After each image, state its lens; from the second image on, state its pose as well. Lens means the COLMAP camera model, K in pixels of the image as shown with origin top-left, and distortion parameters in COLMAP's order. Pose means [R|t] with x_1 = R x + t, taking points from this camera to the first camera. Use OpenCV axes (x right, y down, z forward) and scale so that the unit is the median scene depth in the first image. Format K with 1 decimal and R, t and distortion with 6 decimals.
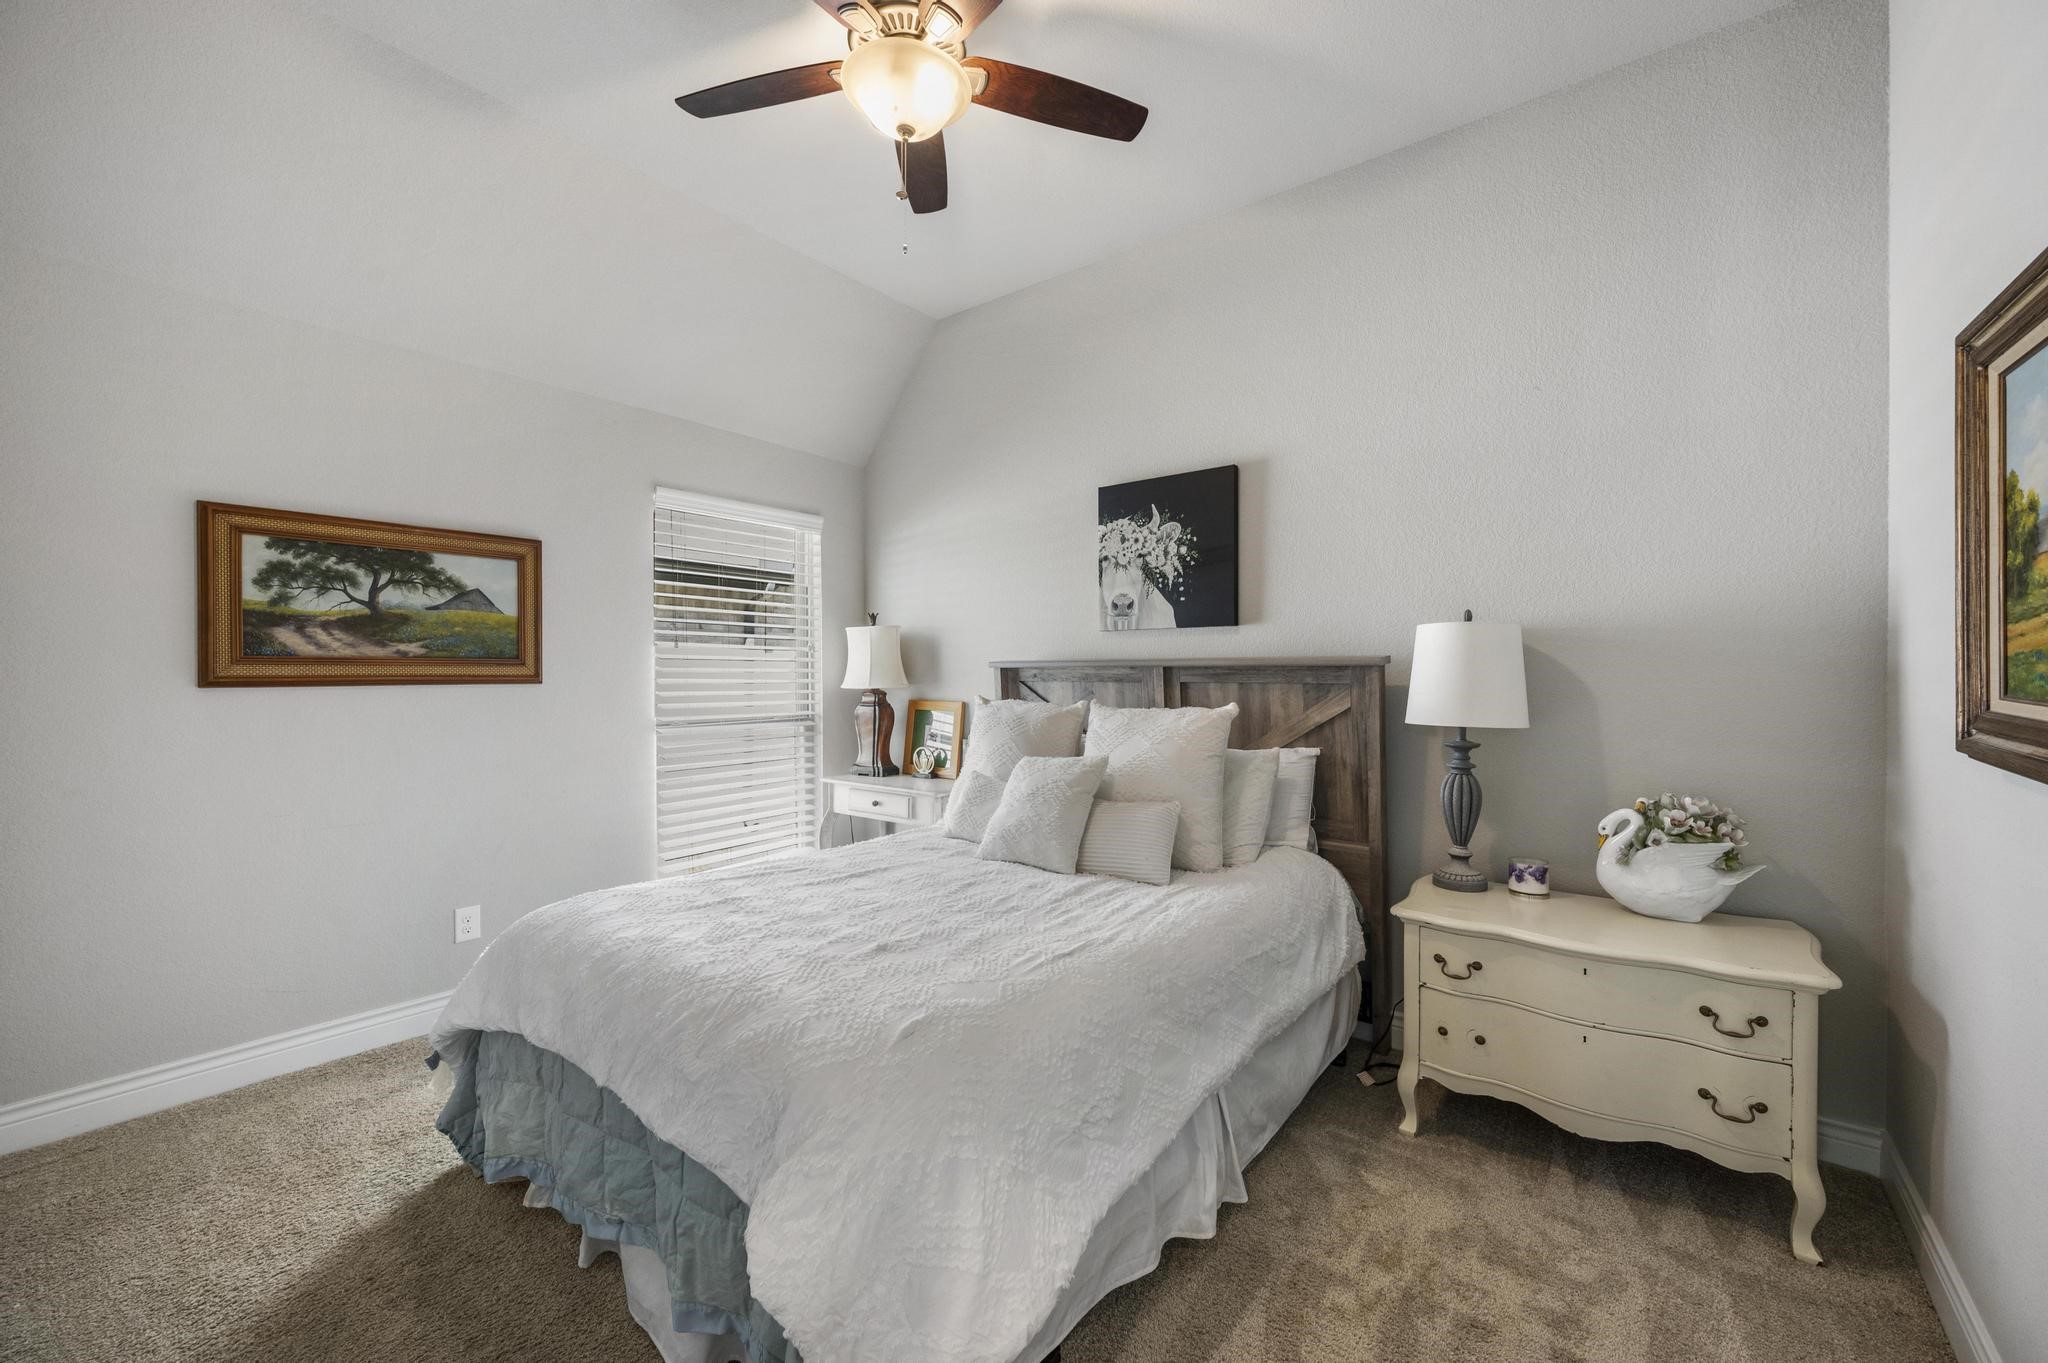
lens RADIAL K [[817.9, 0, 1027.8], [0, 817.9, 676.2], [0, 0, 1]] dist [0.000965, 0.000753]
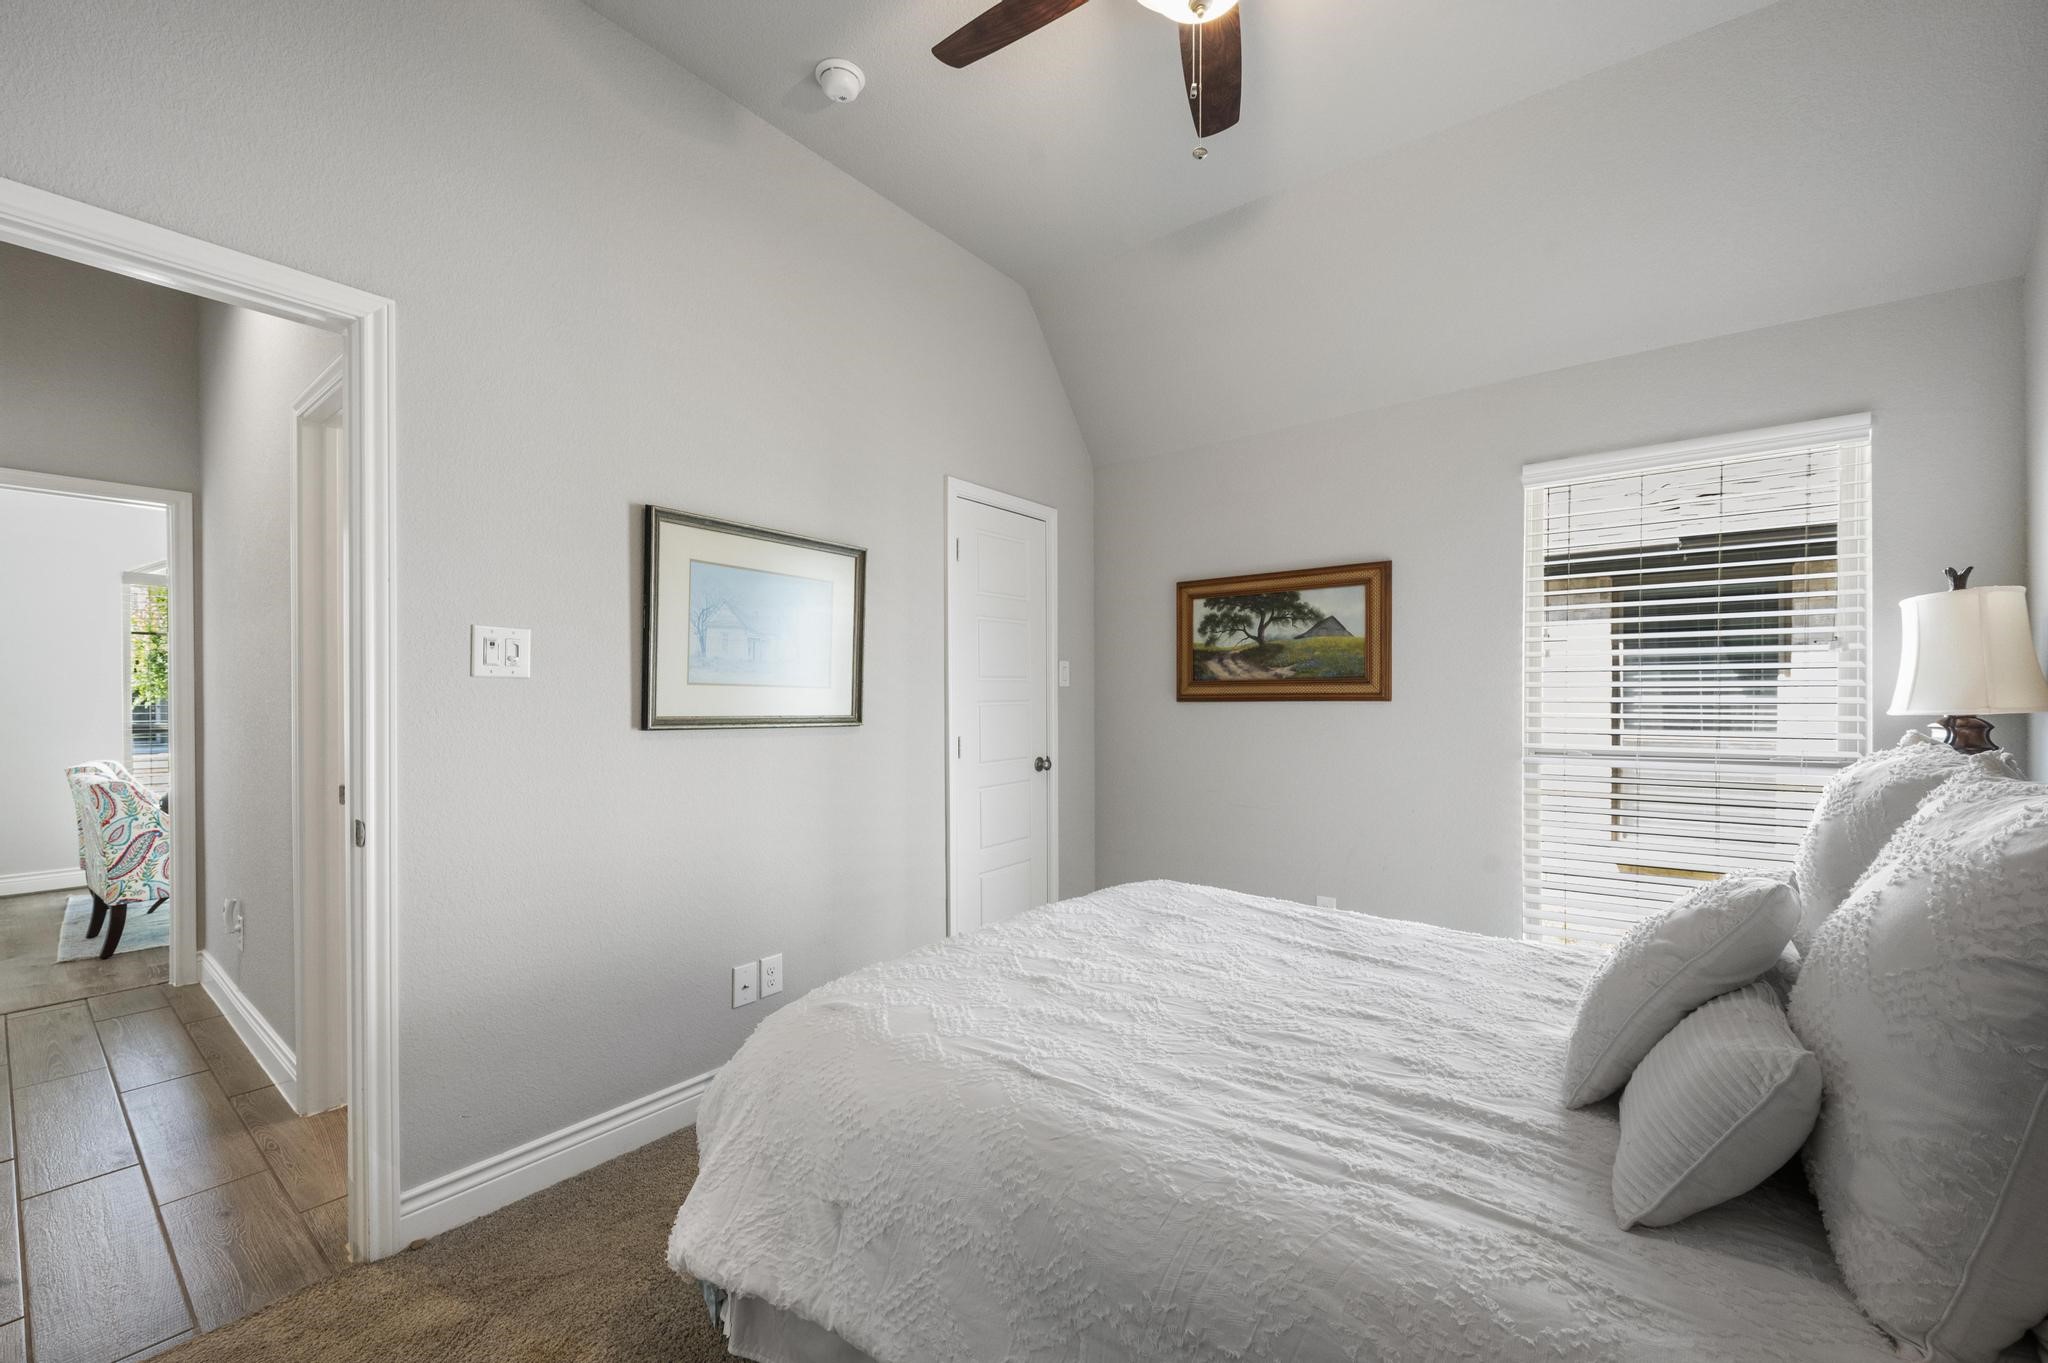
lens RADIAL K [[817.9, 0, 1023.4], [0, 817.9, 698.4], [0, 0, 1]] dist [0.000965, 0.000753]
pose [[-0.003043, 0.001148, -0.999995, 0.472382], [-0.000166, 0.999999, 0.001149, 0.004710], [0.999995, 0.000169, -0.003043, 0.610148]]
